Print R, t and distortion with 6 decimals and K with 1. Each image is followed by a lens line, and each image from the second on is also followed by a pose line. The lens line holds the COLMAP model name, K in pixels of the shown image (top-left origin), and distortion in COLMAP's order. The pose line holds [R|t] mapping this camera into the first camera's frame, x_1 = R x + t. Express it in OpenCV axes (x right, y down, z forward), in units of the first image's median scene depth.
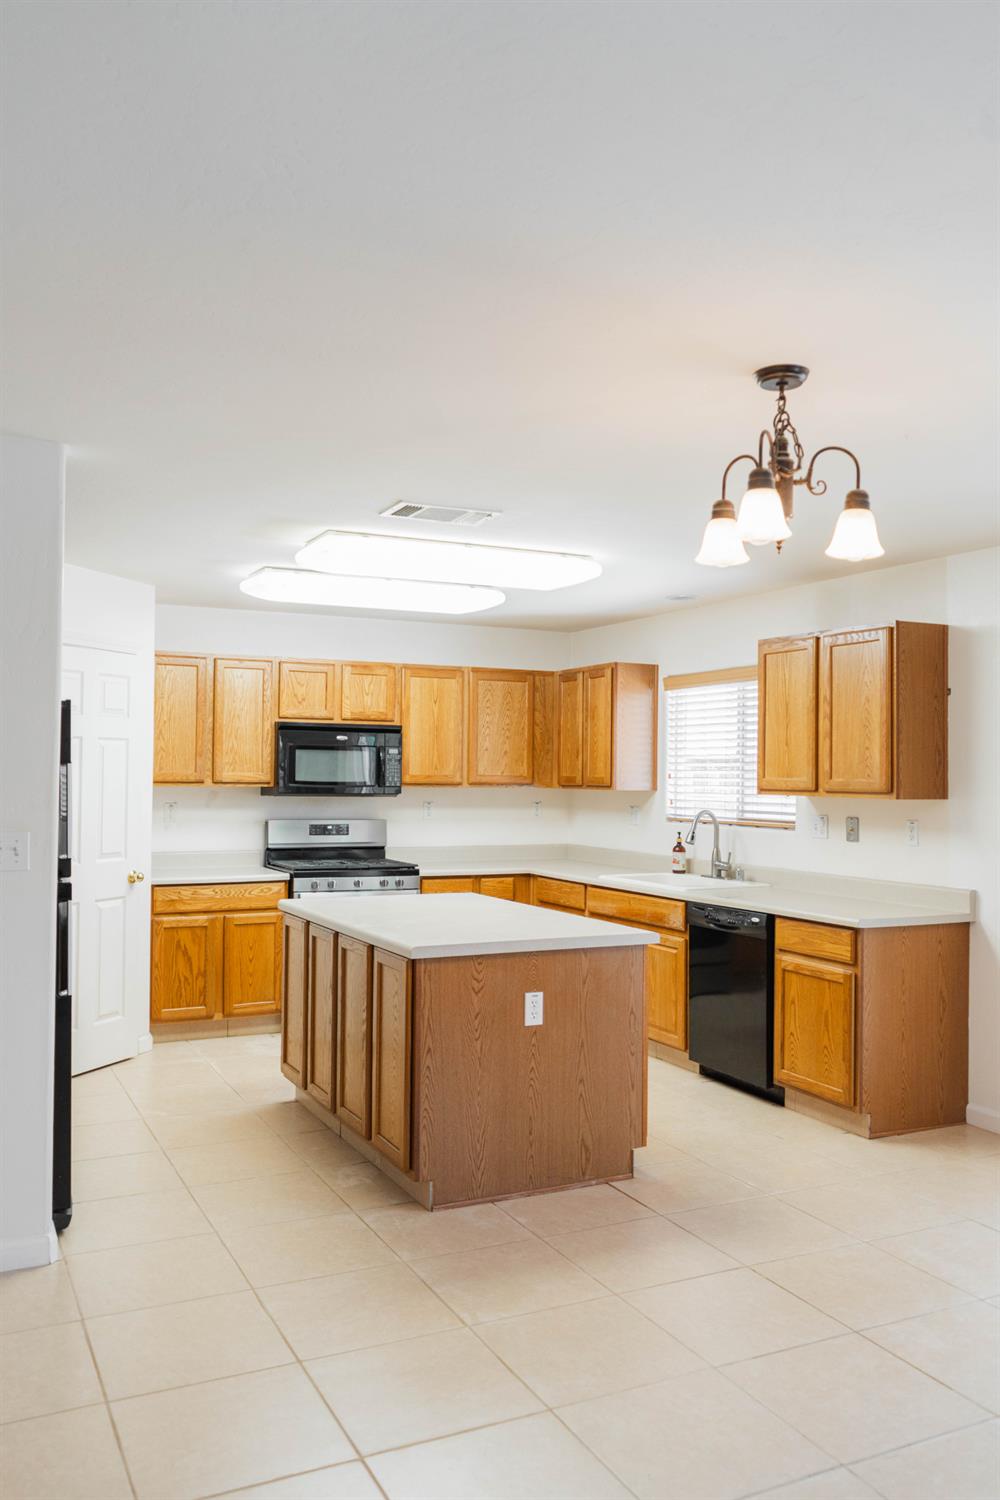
lens RADIAL K [[1219.5, 0, 500.0], [0, 1219.5, 750.0], [0, 0, 1]] dist [-0.001960, 0.002428]
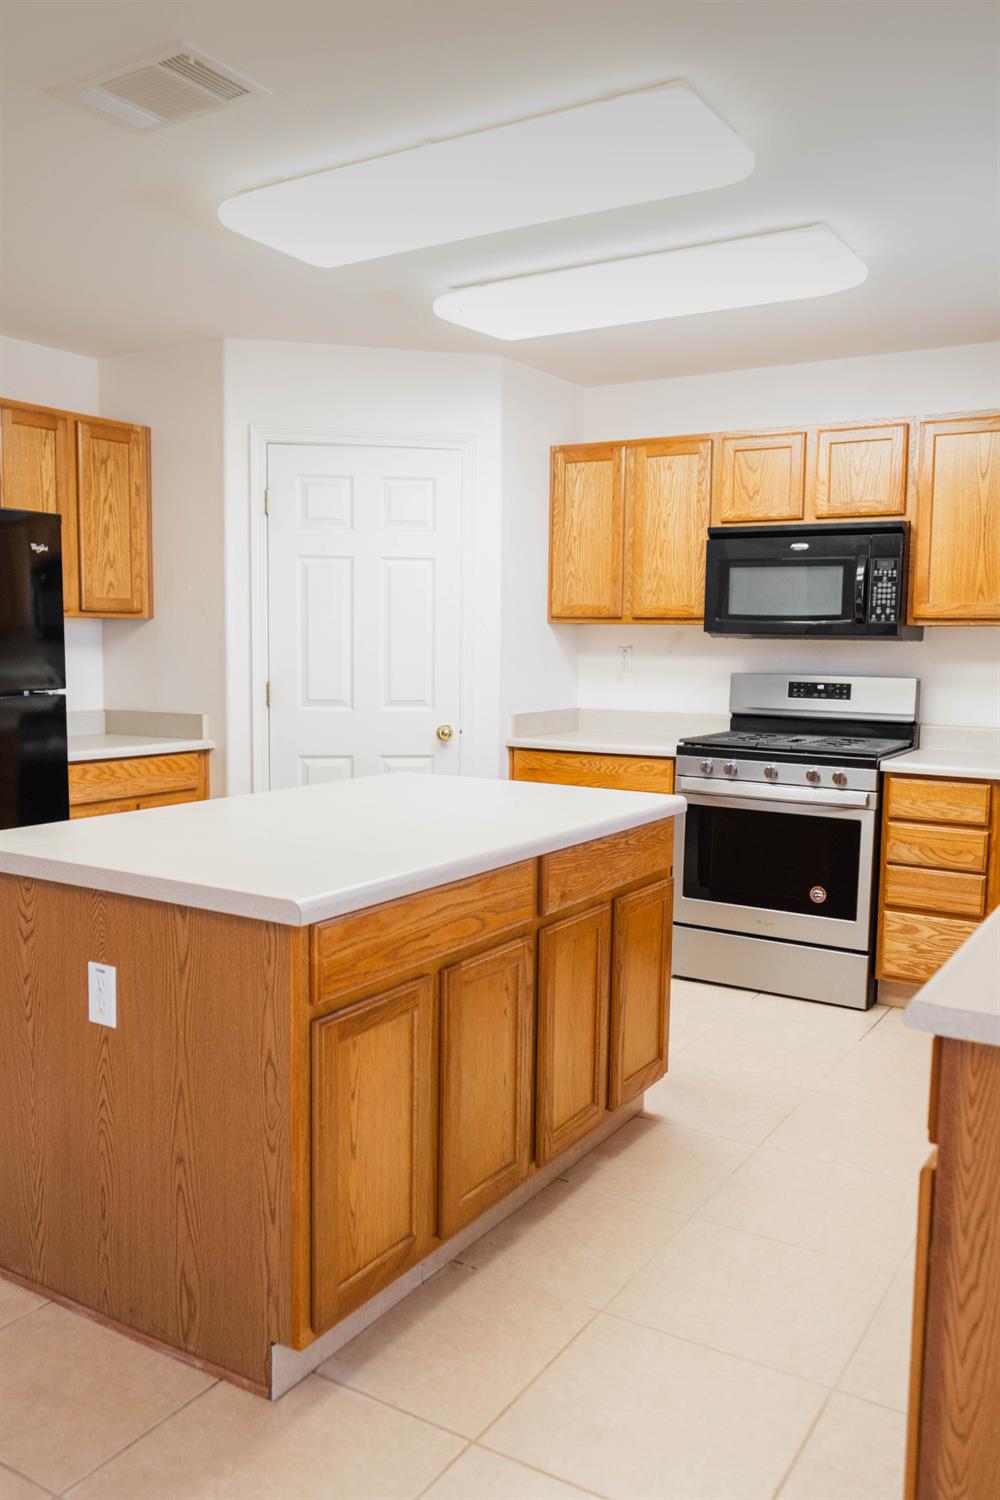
lens RADIAL K [[1199.4, 0, 500.0], [0, 1199.4, 750.0], [0, 0, 1]] dist [-0.016110, -0.004335]
pose [[0.522330, 0.074425, -0.849490, 0.341485], [0.010424, 0.995552, 0.093631, 0.037073], [0.852680, -0.057761, 0.519231, 0.547453]]
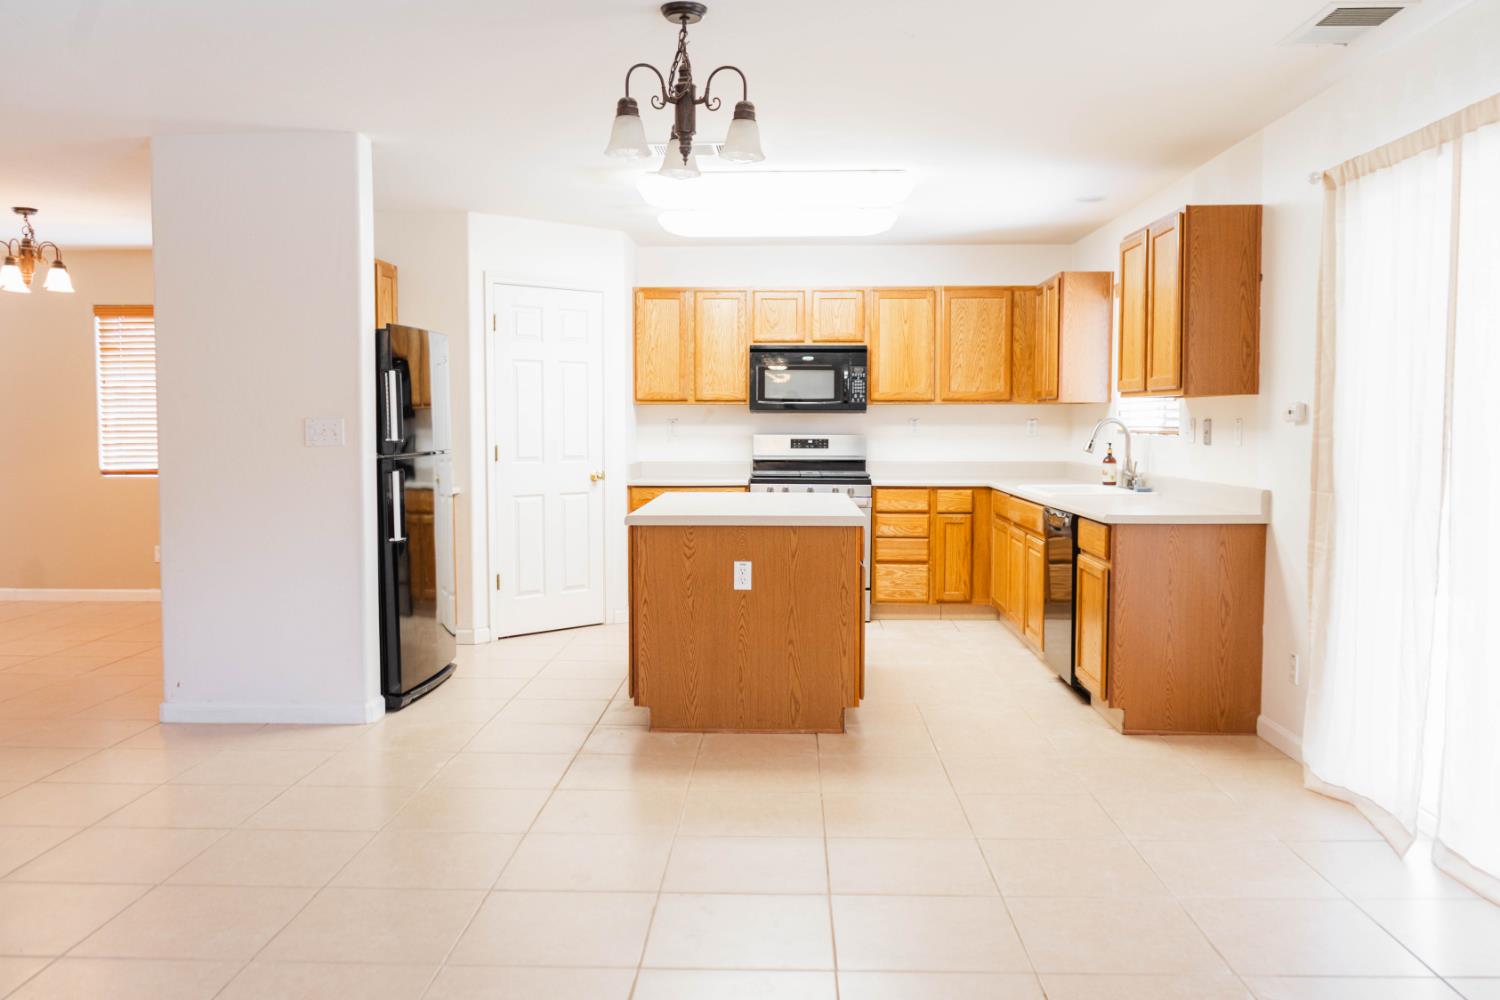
lens RADIAL K [[1274.1, 0, 750.0], [0, 1274.1, 500.0], [0, 0, 1]] dist [-0.001206, 0.003536]
pose [[0.881656, 0.018219, -0.471541, 0.374779], [0.019444, 0.997003, 0.074878, 0.030834], [0.471492, -0.075185, 0.878660, -0.035800]]
